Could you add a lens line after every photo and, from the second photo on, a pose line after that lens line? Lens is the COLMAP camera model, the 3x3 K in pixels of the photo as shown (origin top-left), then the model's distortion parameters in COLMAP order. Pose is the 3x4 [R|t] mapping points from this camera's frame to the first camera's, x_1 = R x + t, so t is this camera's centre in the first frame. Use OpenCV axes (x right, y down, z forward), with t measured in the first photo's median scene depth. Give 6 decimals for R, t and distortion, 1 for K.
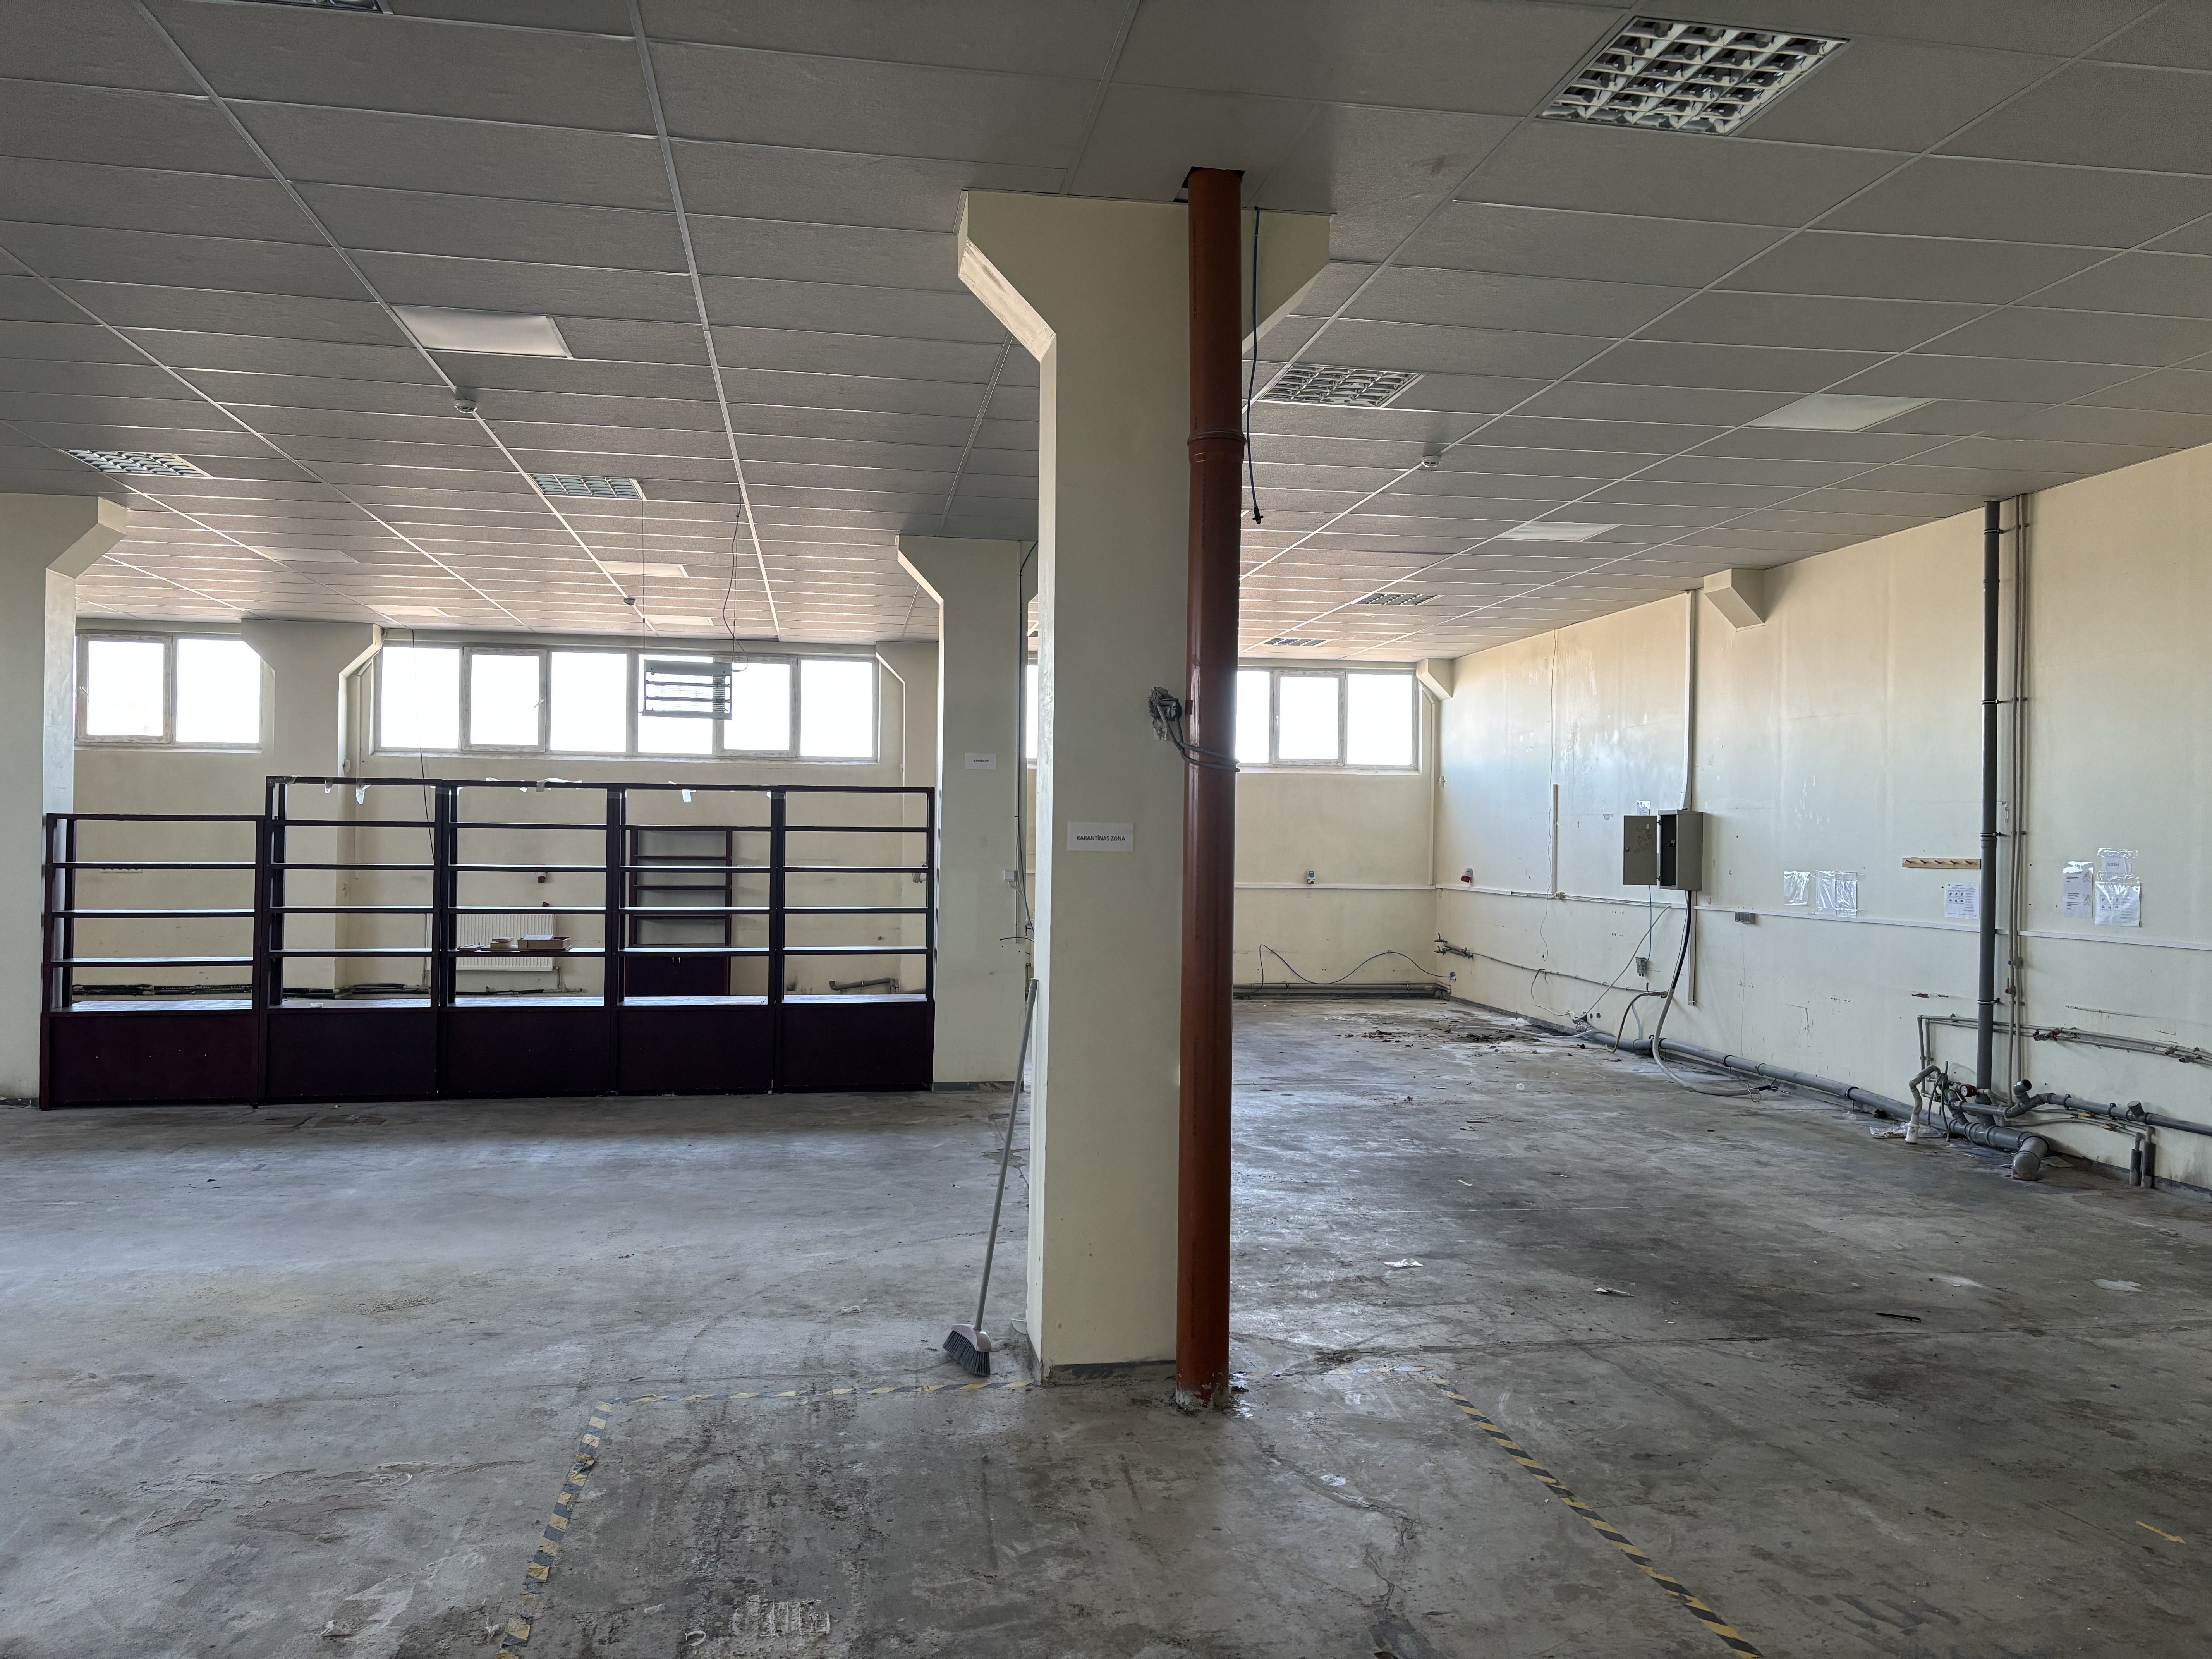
lens RADIAL K [[1674.0, 0, 1109.5], [0, 1674.0, 832.4], [0, 0, 1]] dist [0.066936, -0.055392]
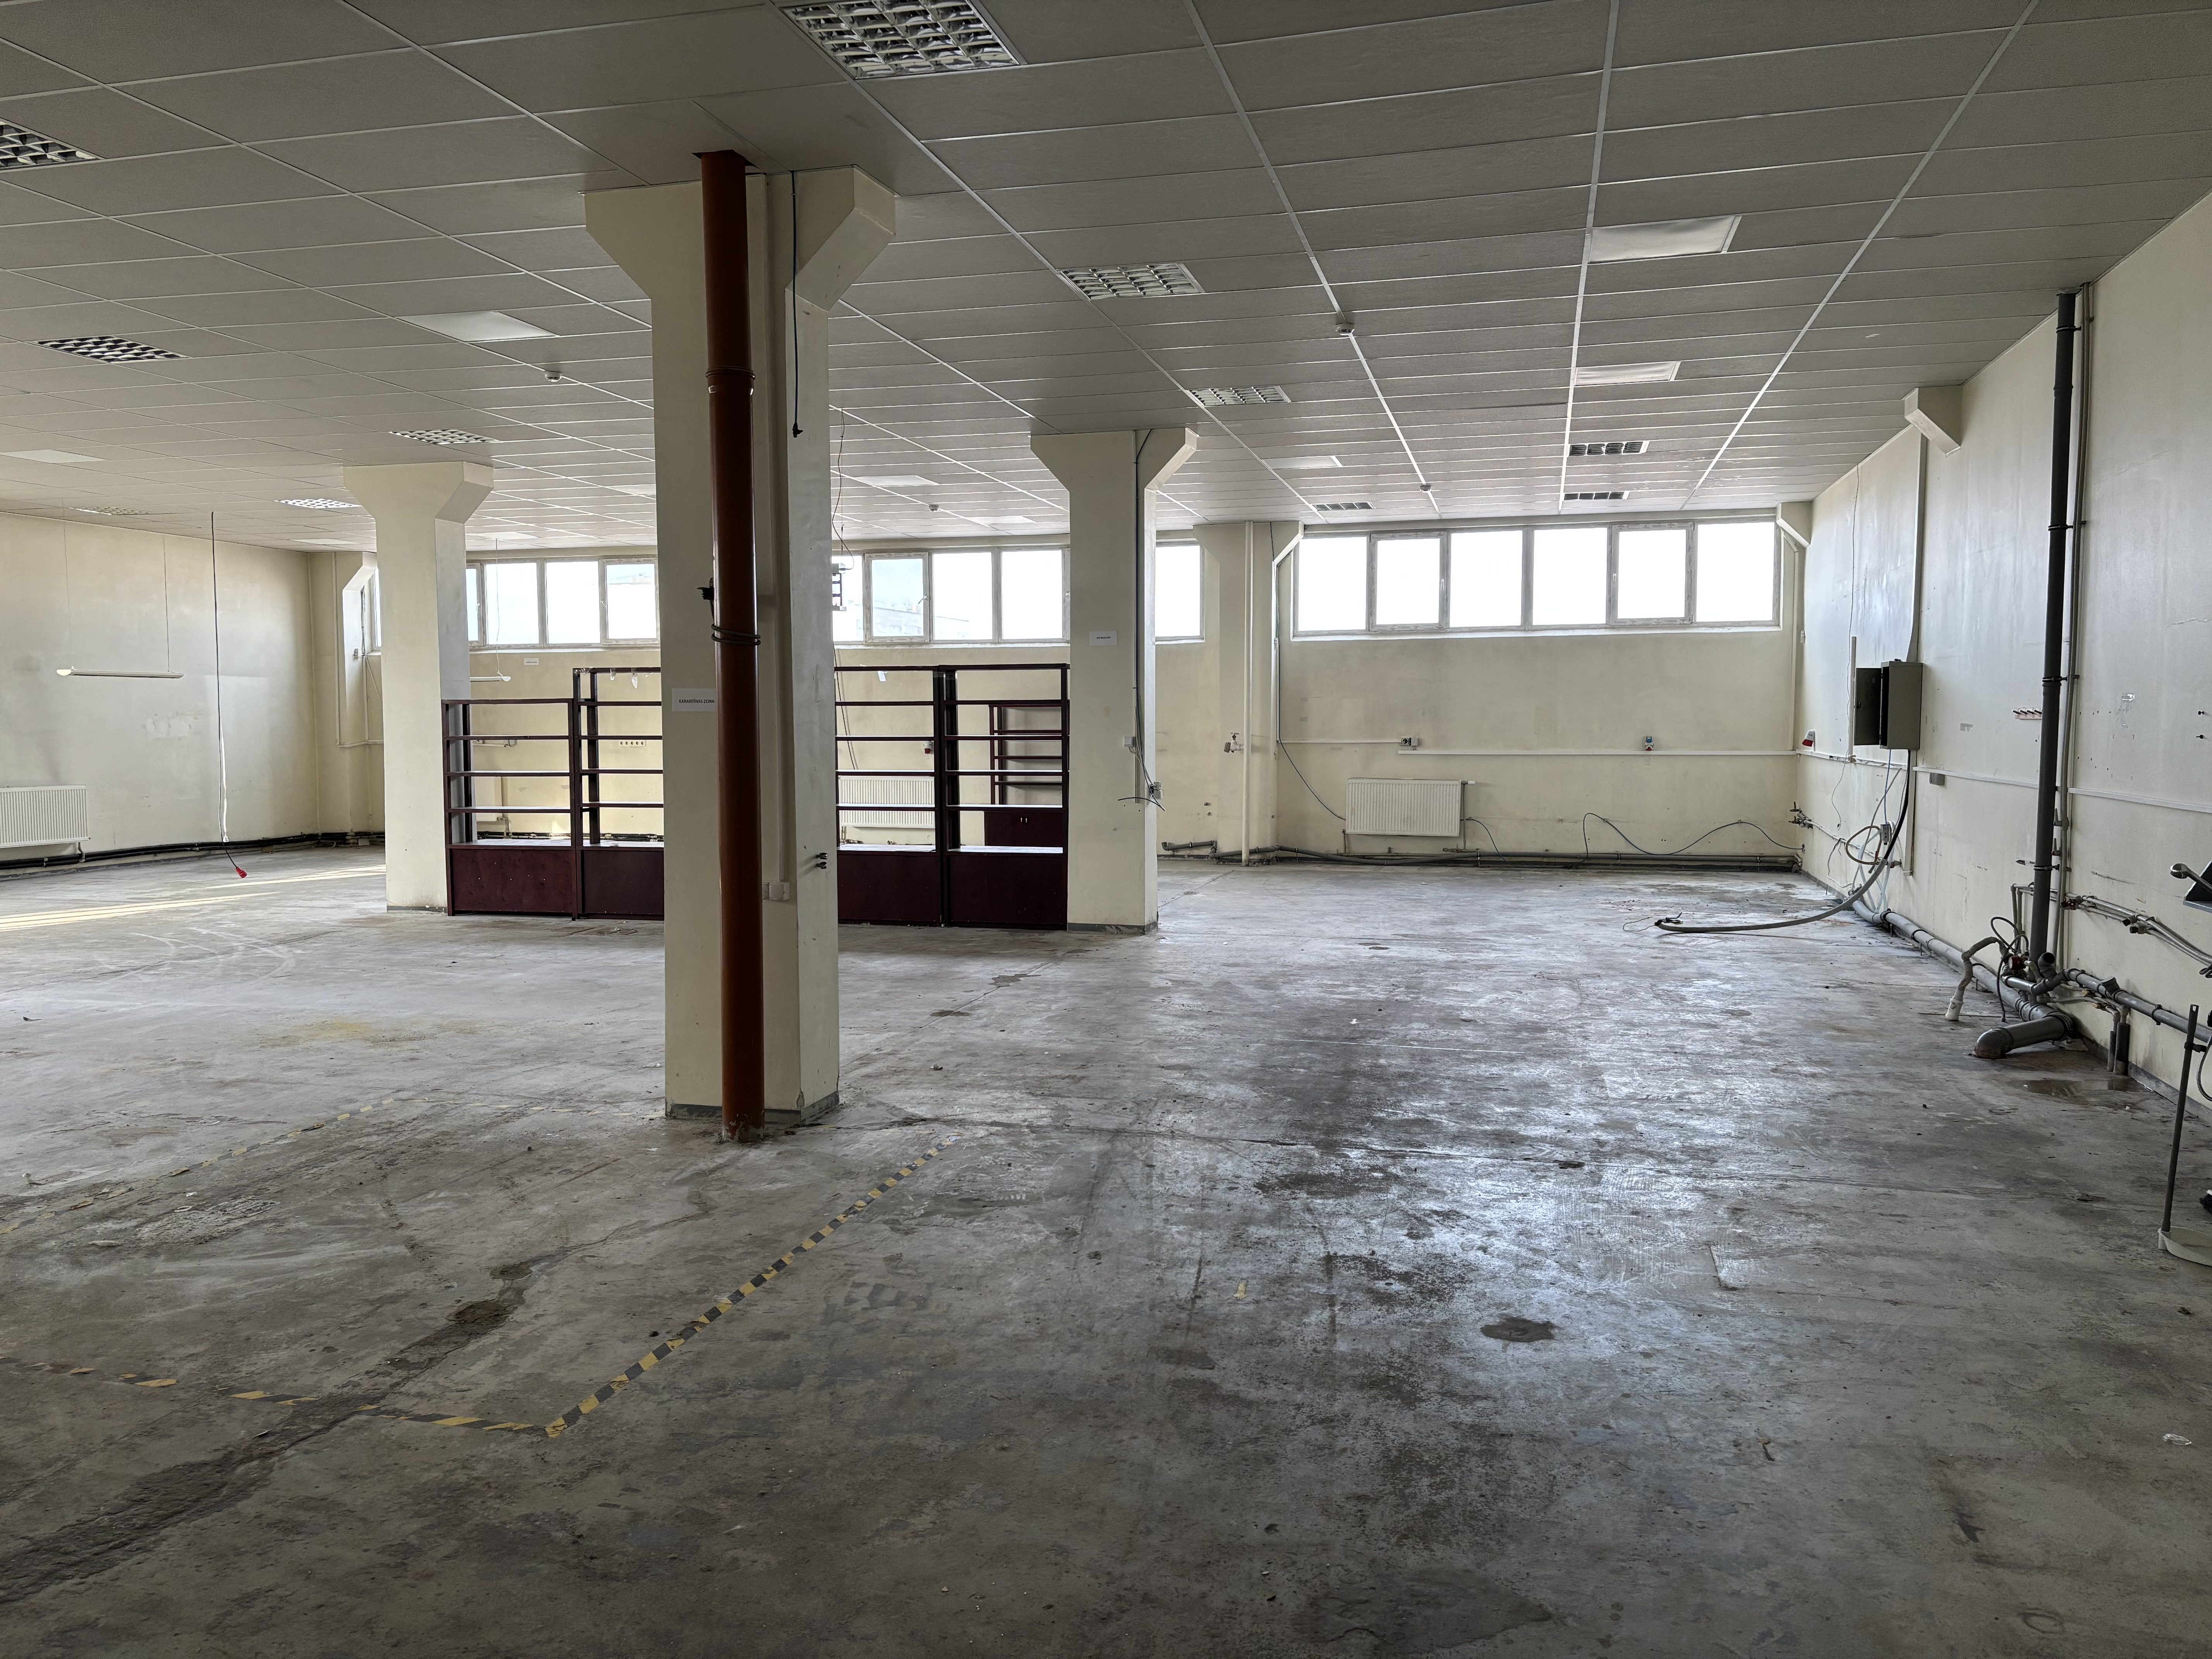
lens RADIAL K [[1674.0, 0, 1081.3], [0, 1674.0, 827.7], [0, 0, 1]] dist [0.066936, -0.055392]
pose [[0.904966, 0.012125, -0.425311, 0.383107], [0.017436, 0.997697, 0.065544, 0.010200], [0.425127, -0.066730, 0.902671, -0.015827]]
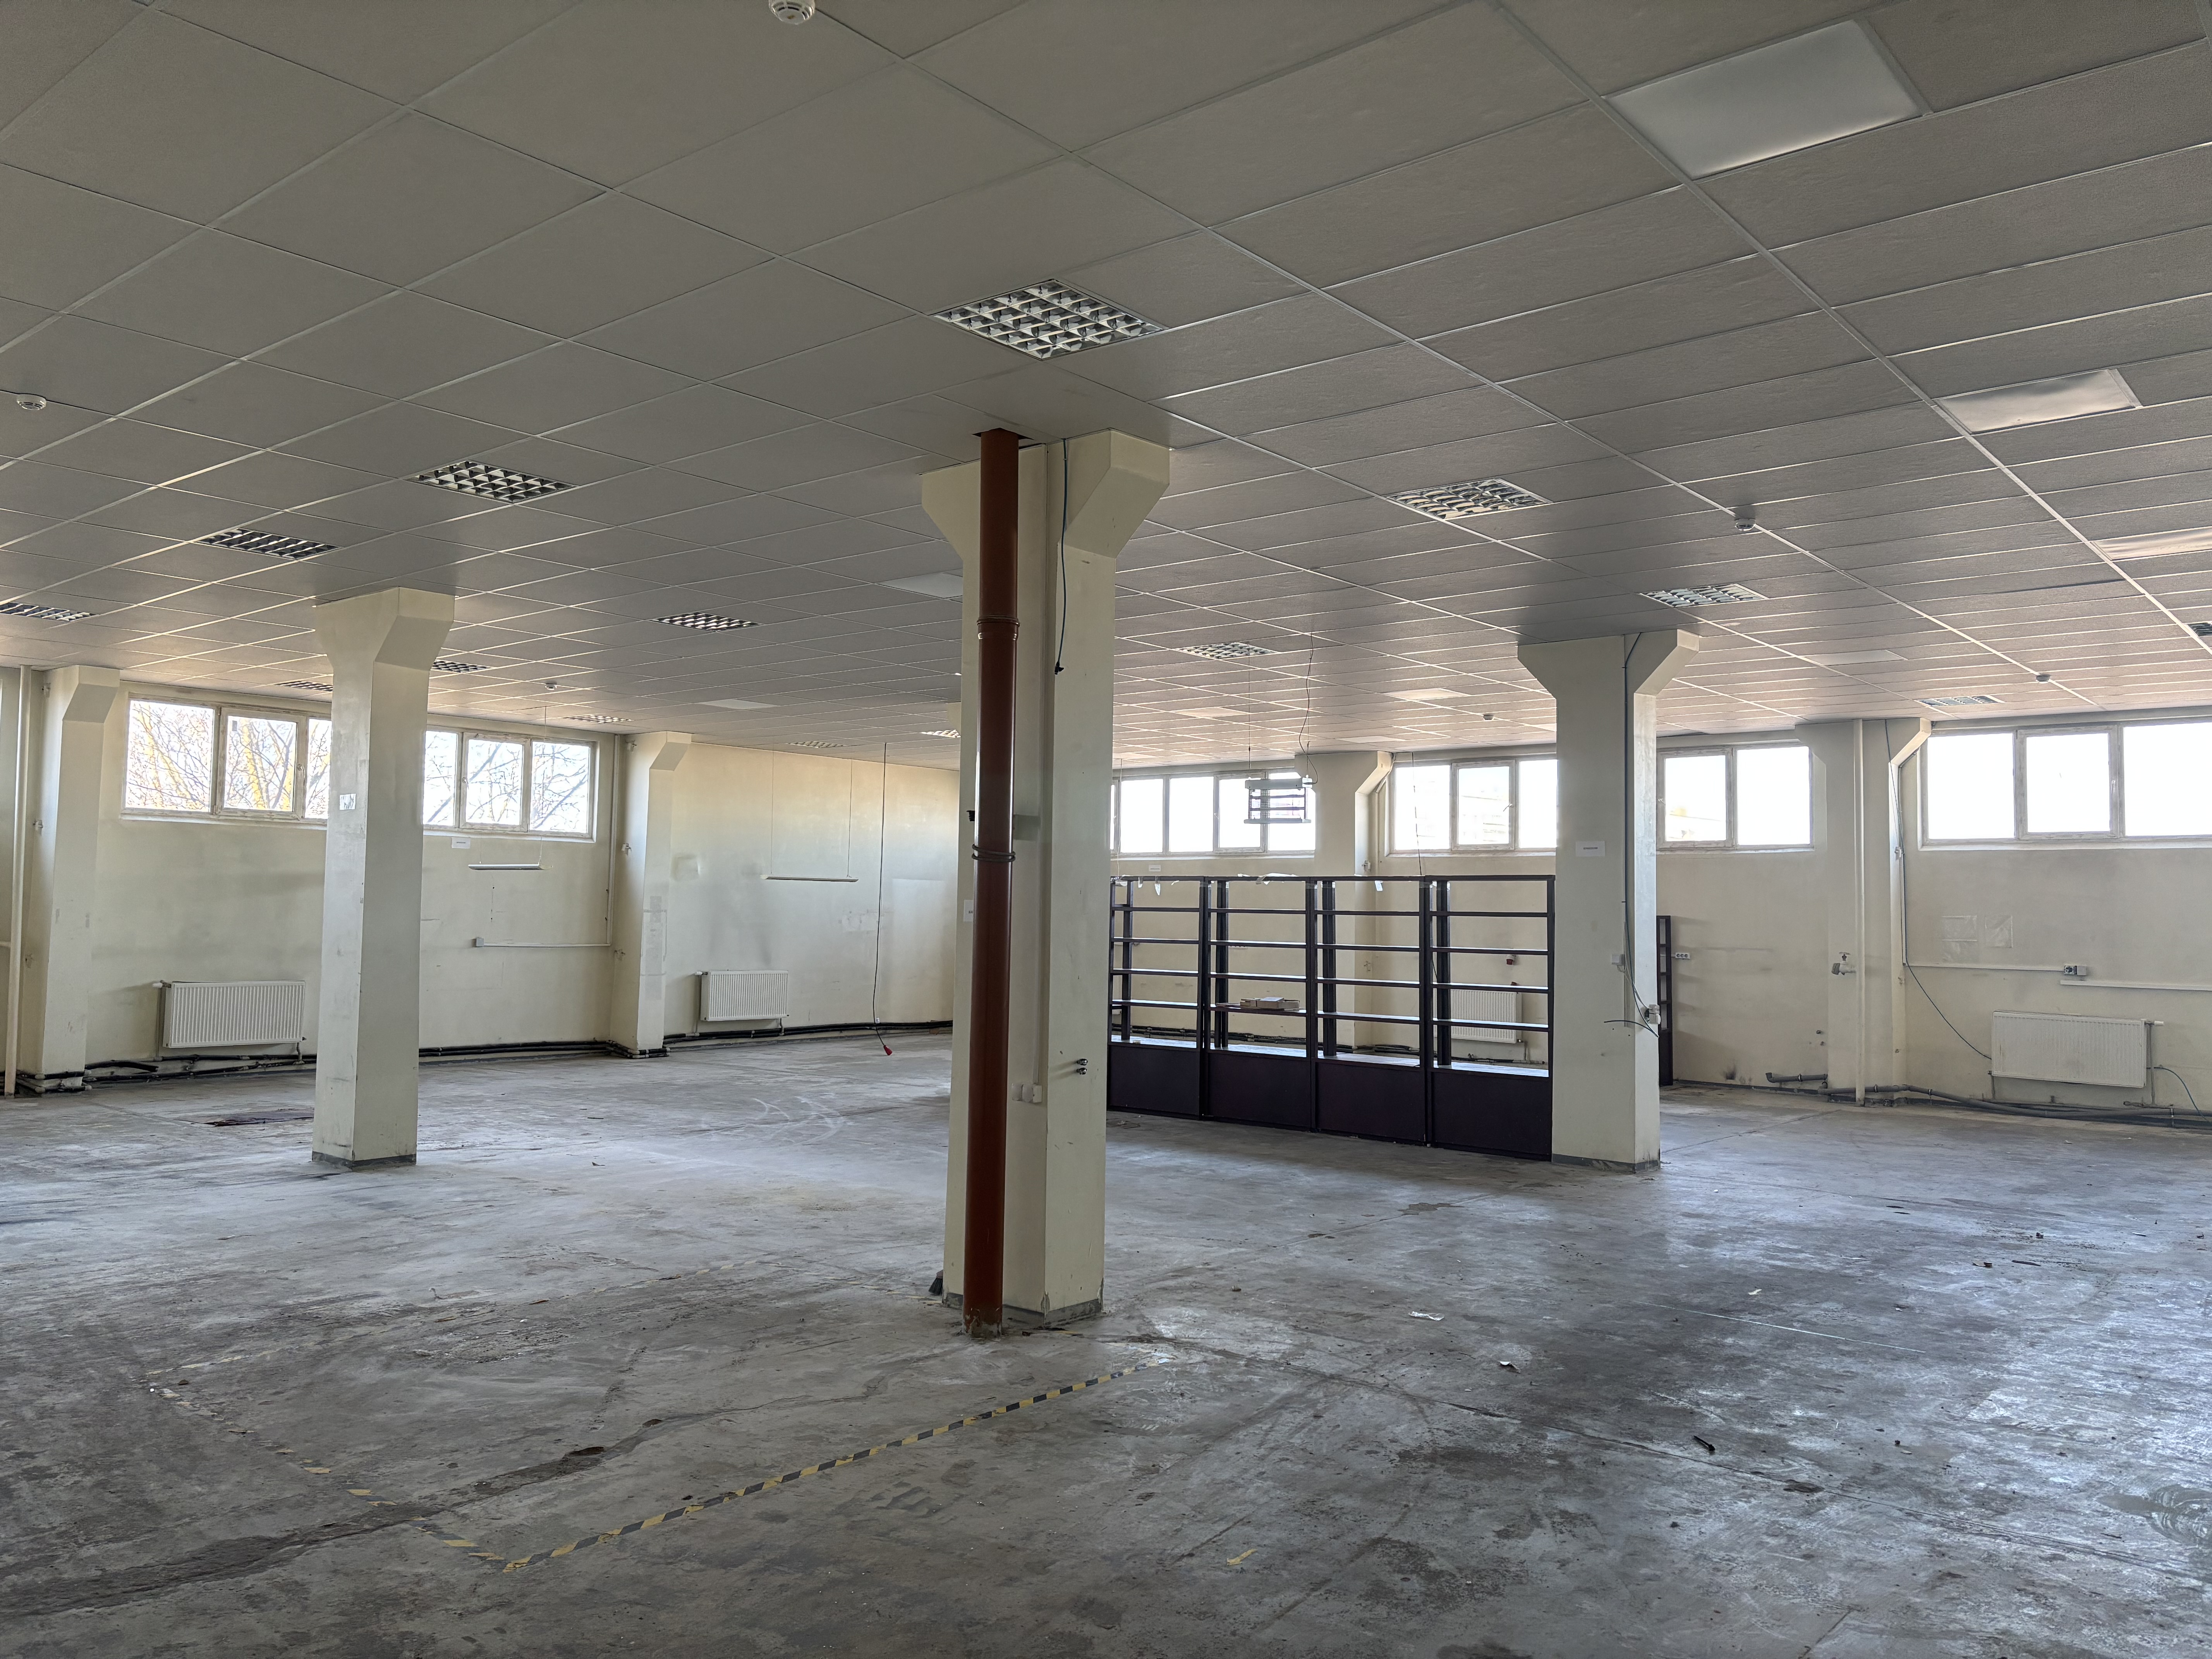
lens RADIAL K [[1674.0, 0, 1103.0], [0, 1674.0, 806.3], [0, 0, 1]] dist [0.066936, -0.055392]
pose [[0.642016, -0.051634, -0.764951, 0.537708], [-0.003846, 0.997500, -0.070558, 0.006477], [0.766682, 0.048241, 0.640212, 0.088975]]
